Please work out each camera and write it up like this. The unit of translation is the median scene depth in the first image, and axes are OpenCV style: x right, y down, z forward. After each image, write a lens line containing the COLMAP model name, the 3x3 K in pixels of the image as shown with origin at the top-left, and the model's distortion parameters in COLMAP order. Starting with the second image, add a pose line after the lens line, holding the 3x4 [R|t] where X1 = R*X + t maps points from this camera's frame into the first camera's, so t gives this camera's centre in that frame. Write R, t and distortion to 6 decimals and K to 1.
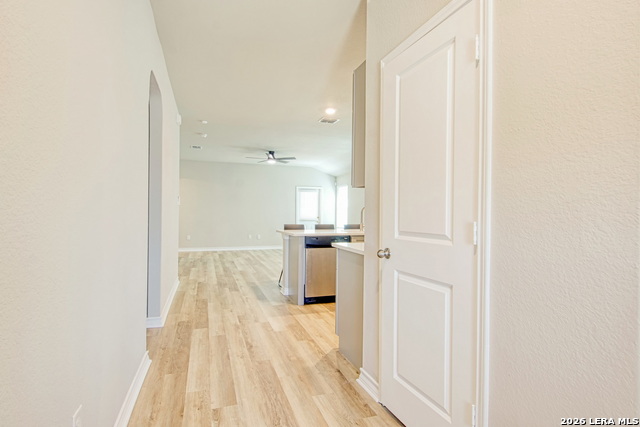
lens RADIAL K [[335.8, 0, 320.1], [0, 335.8, 213.3], [0, 0, 1]] dist [0.013318, -0.001395]
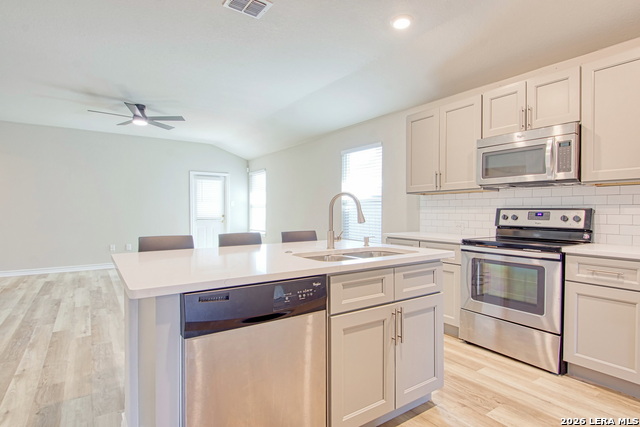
lens RADIAL K [[335.8, 0, 318.3], [0, 335.8, 214.6], [0, 0, 1]] dist [0.013318, -0.001395]
pose [[0.963360, -0.010197, 0.268019, -0.004590], [0.006508, 0.999871, 0.014651, -0.000295], [-0.268134, -0.012370, 0.963302, 0.321680]]
